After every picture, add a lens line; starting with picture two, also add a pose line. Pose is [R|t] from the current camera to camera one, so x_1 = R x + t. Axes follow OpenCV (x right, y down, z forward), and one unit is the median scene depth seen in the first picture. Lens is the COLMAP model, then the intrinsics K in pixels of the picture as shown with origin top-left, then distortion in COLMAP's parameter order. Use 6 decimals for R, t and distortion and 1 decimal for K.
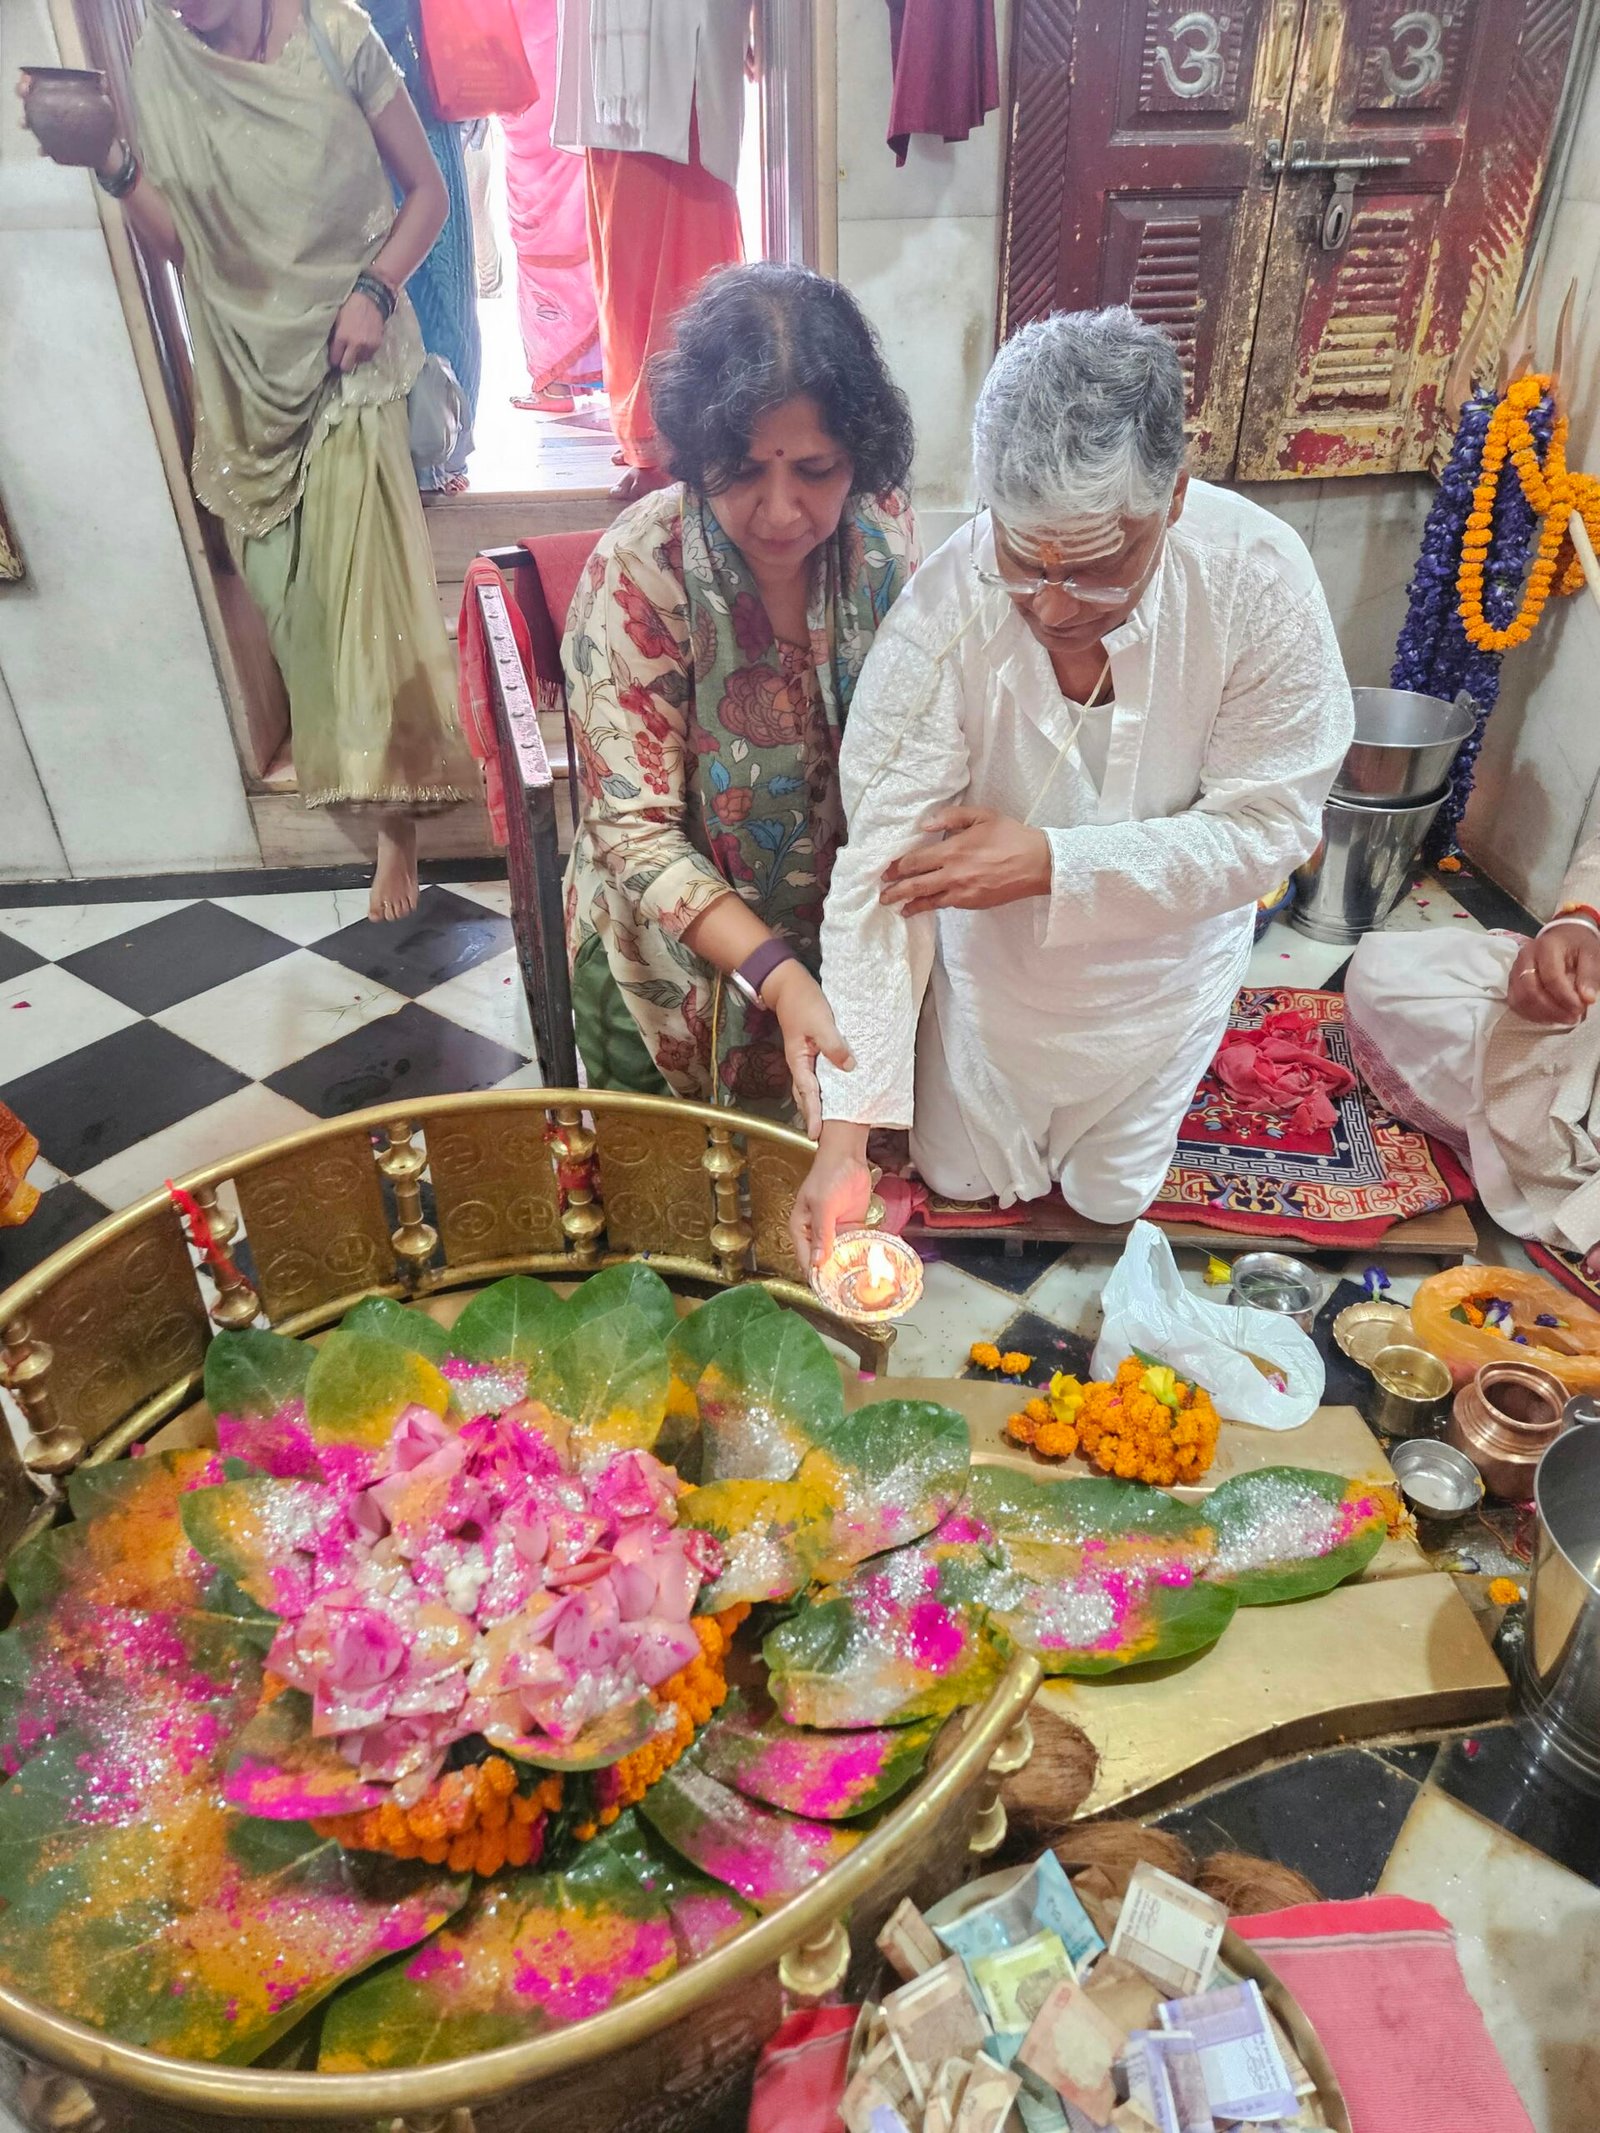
lens RADIAL K [[1391.4, 0, 828.9], [0, 1391.4, 1032.3], [0, 0, 1]] dist [0.058278, -0.044192]
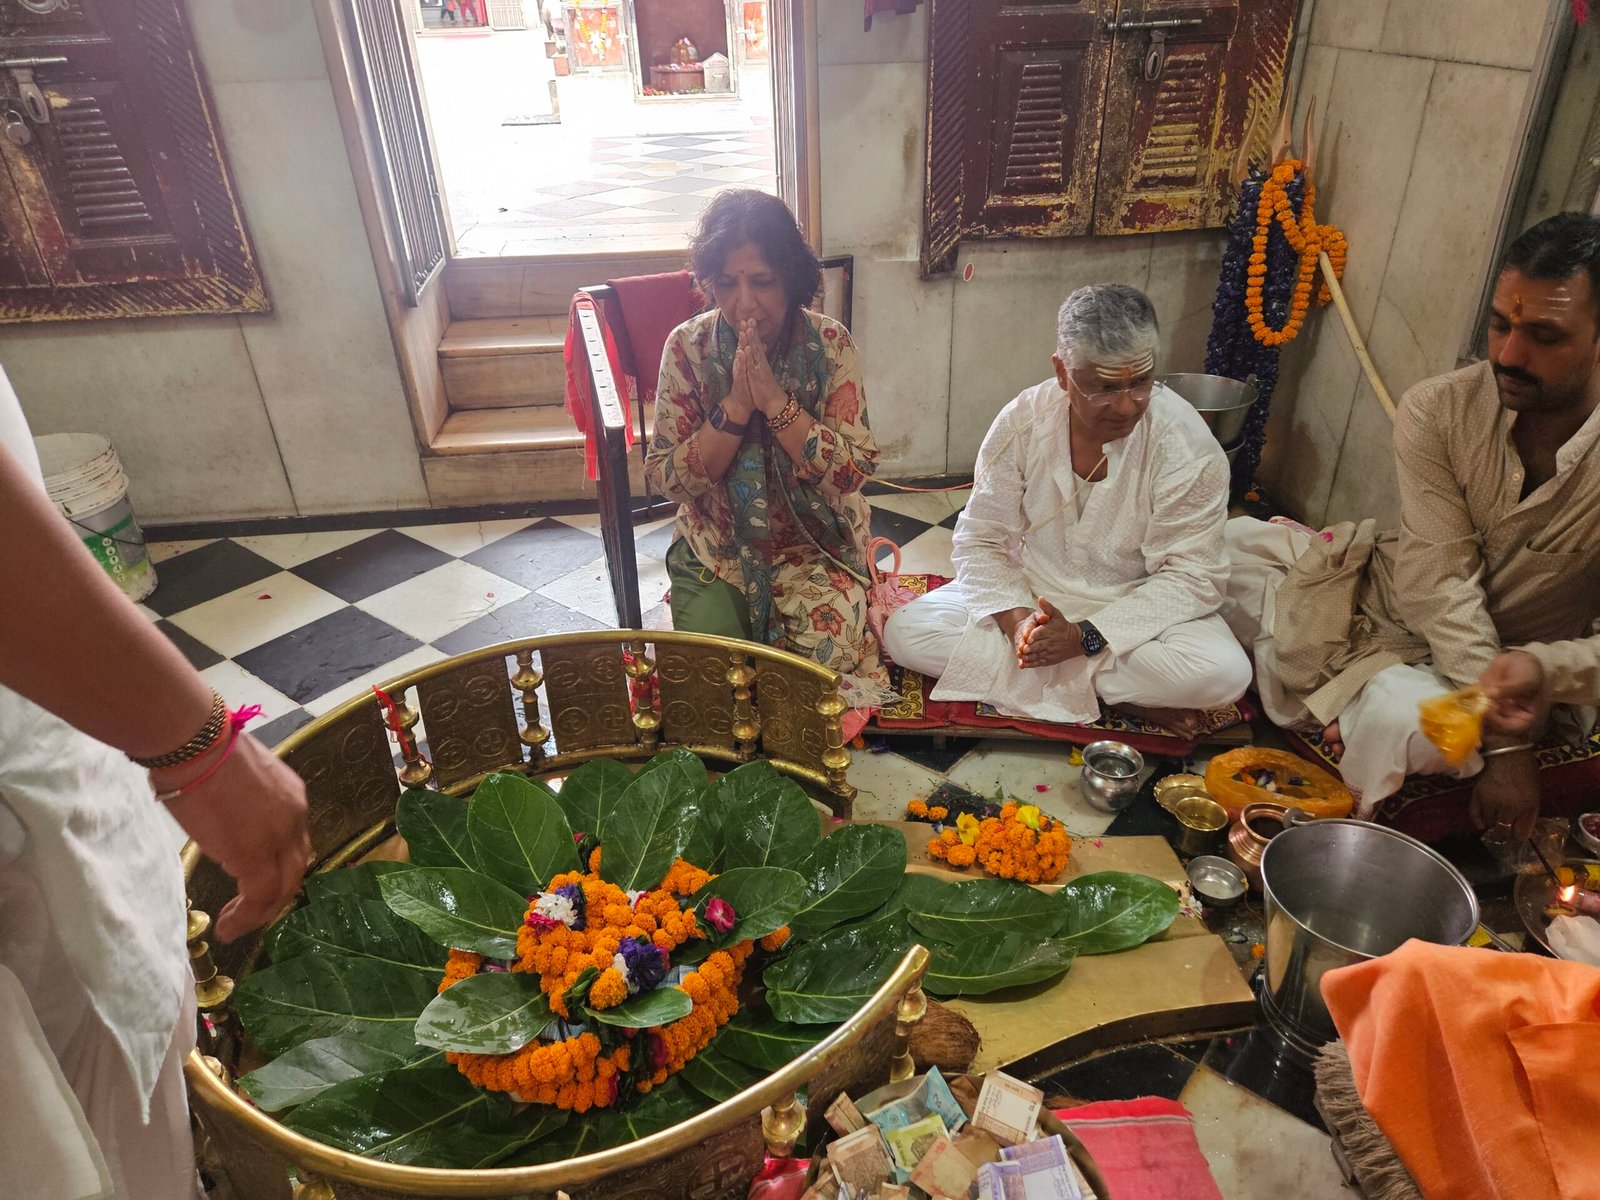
lens RADIAL K [[1043.7, 0, 830.5], [0, 1043.7, 615.1], [0, 0, 1]] dist [0.058278, -0.044192]
pose [[0.999868, -0.011735, -0.011234, 0.038003], [0.011197, 0.998840, -0.046835, 0.084583], [0.011771, 0.046703, 0.998839, -0.134053]]
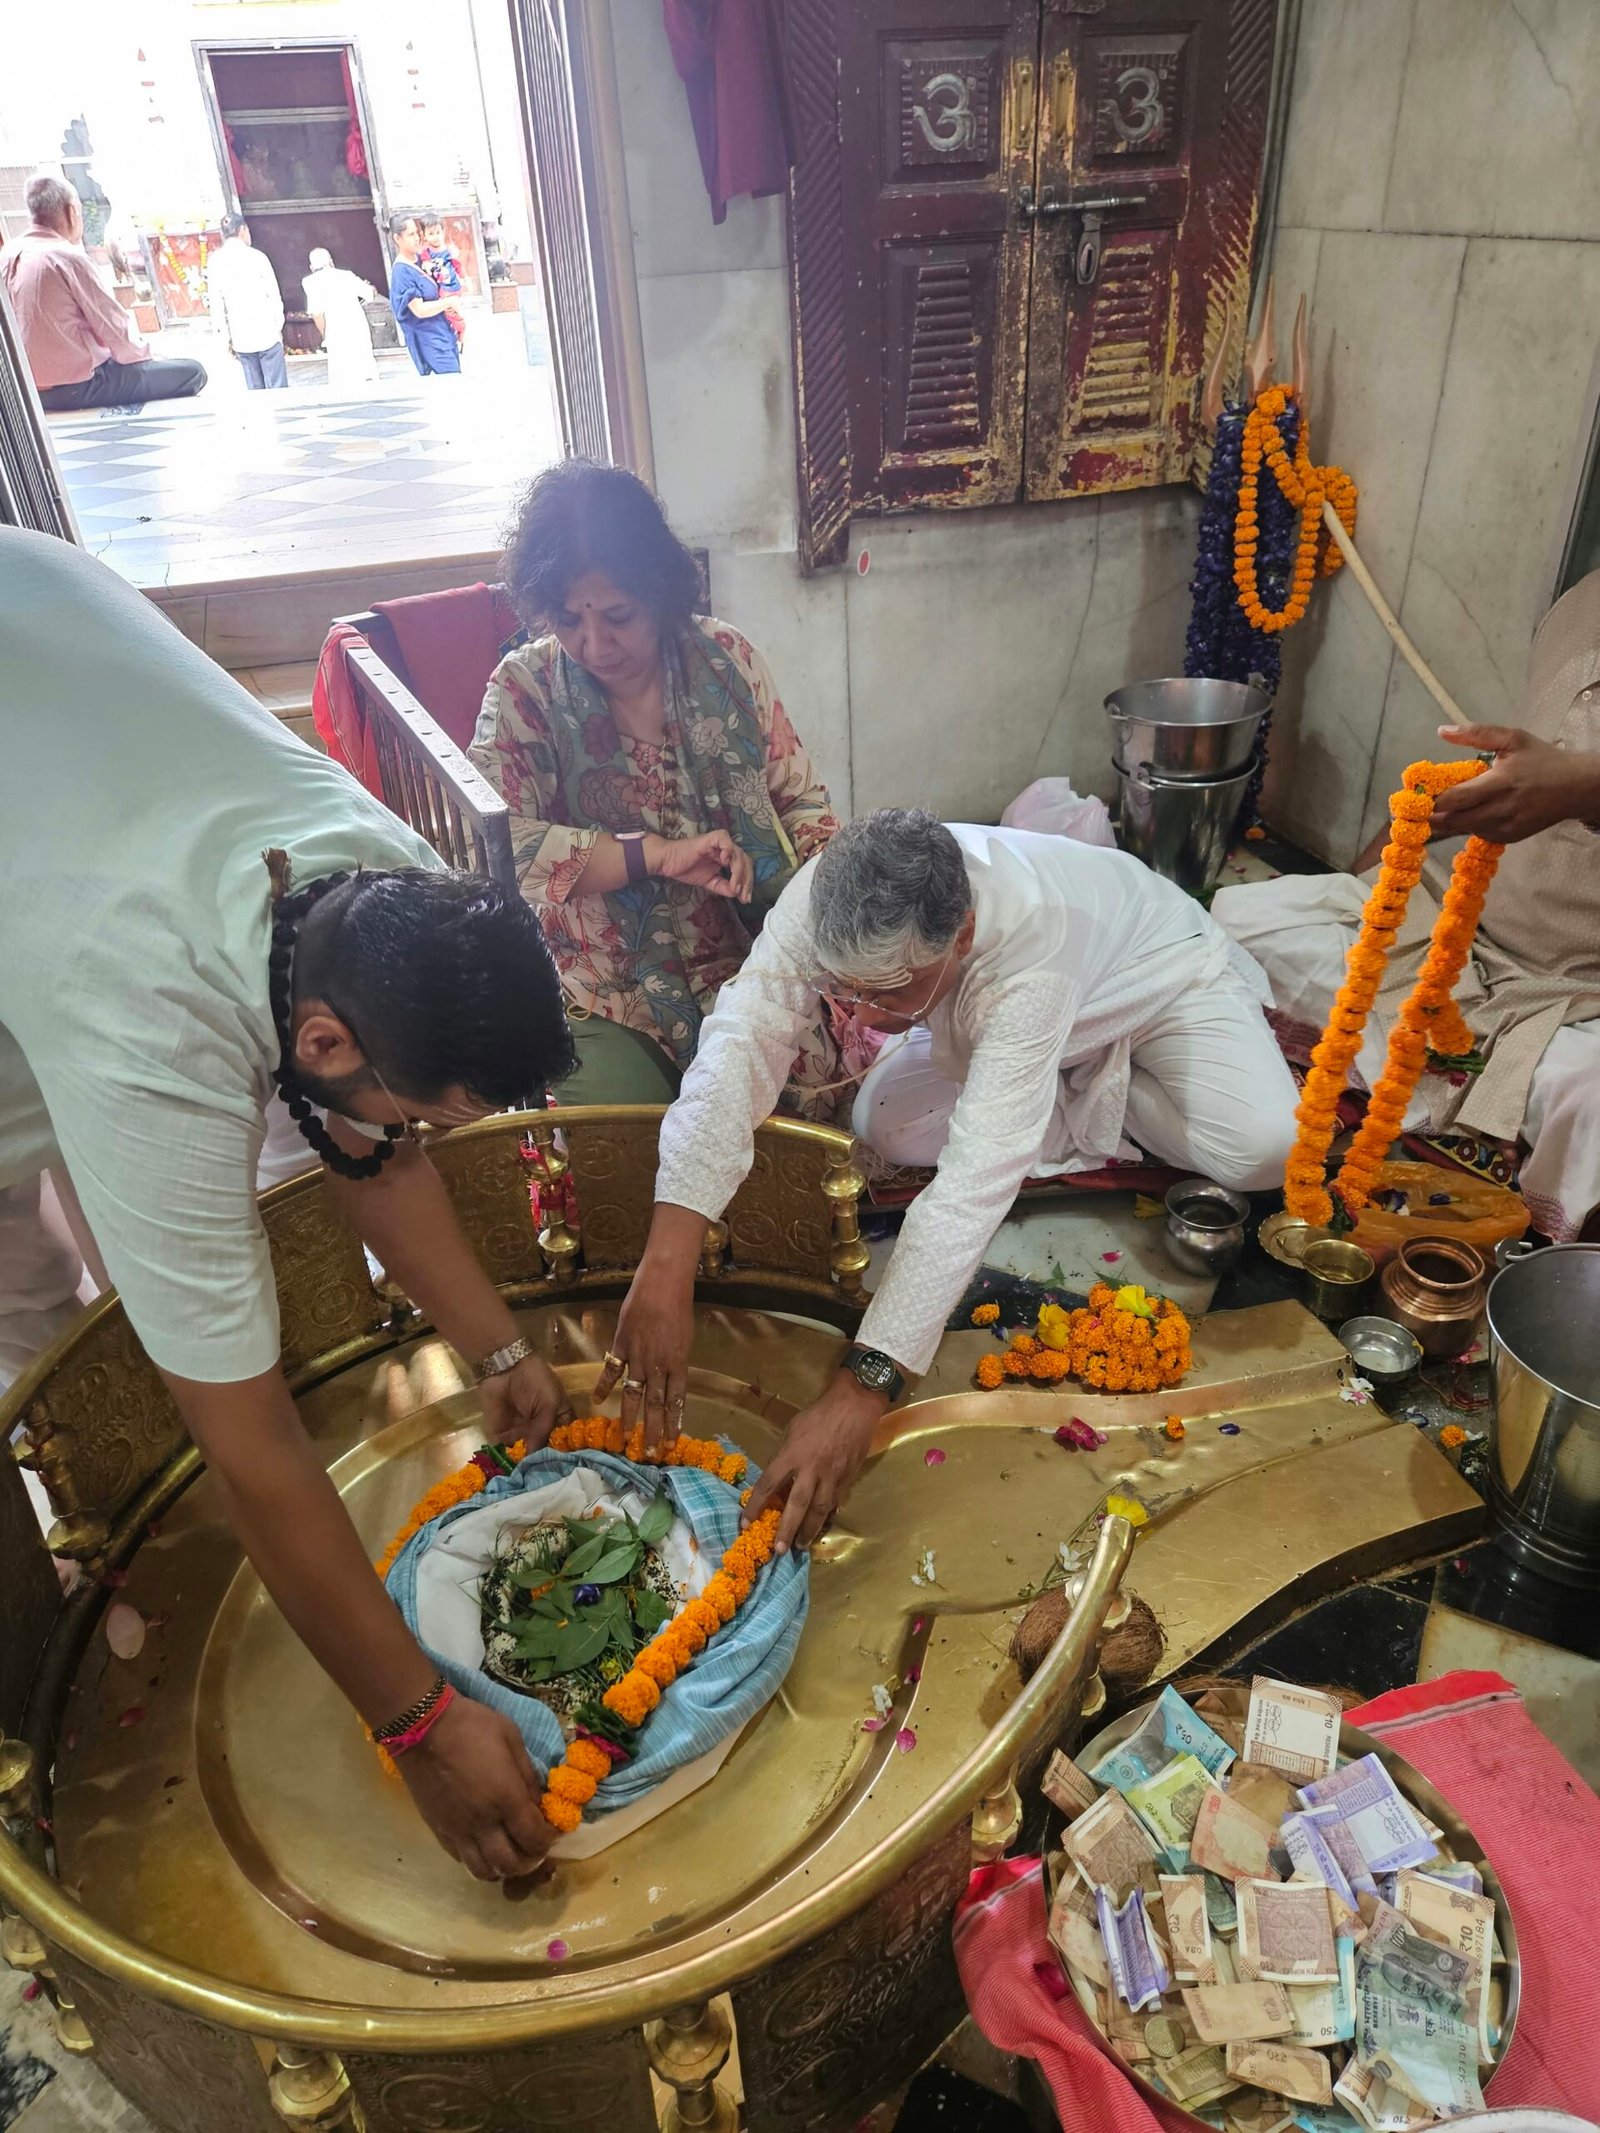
lens RADIAL K [[1380.2, 0, 800.0], [0, 1380.2, 1066.5], [0, 0, 1]] dist [0.057633, -0.044363]
pose [[0.981973, -0.131341, 0.135936, -0.137397], [0.135026, 0.990675, -0.018214, 0.055857], [-0.132276, 0.036240, 0.990550, -0.034586]]
